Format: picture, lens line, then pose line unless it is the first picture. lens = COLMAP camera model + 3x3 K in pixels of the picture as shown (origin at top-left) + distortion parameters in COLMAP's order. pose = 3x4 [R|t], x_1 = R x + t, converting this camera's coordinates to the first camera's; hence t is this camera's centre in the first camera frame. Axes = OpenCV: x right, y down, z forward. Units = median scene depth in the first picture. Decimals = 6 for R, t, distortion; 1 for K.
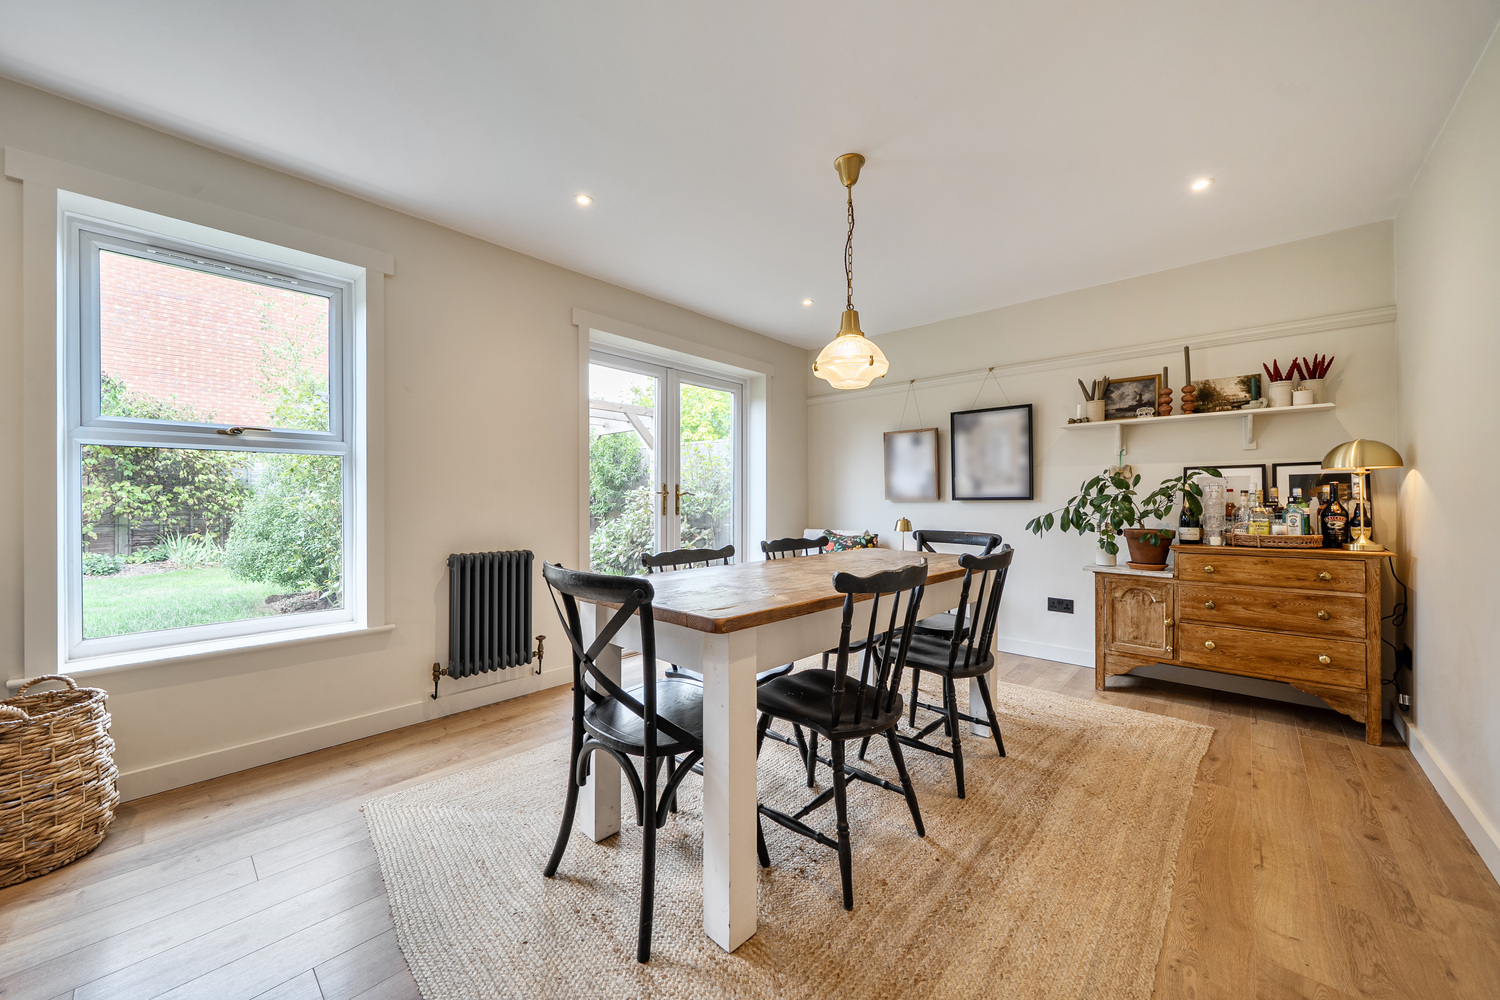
lens RADIAL K [[573.2, 0, 741.1], [0, 573.2, 496.4], [0, 0, 1]] dist [0.000361, 0.000030]
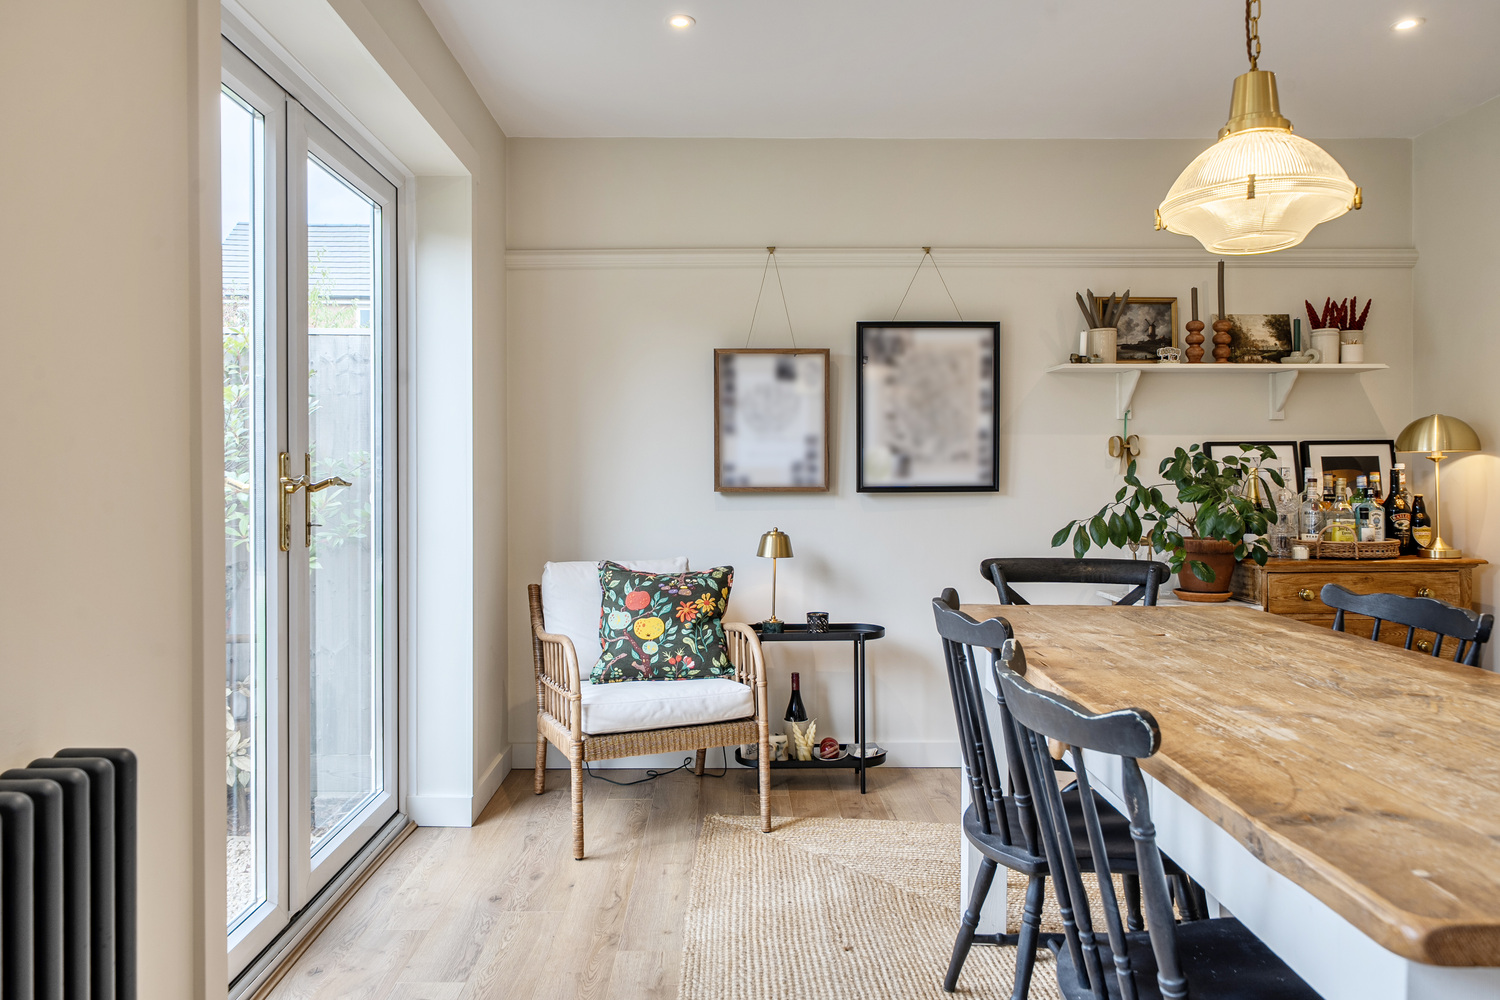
lens RADIAL K [[1009.0, 0, 751.6], [0, 1009.0, 476.0], [0, 0, 1]] dist [-0.003218, -0.000265]
pose [[0.719500, -0.002483, 0.694488, -0.406084], [-0.003610, 0.999967, 0.007315, -0.017262], [-0.694483, -0.007770, 0.719467, 0.503129]]
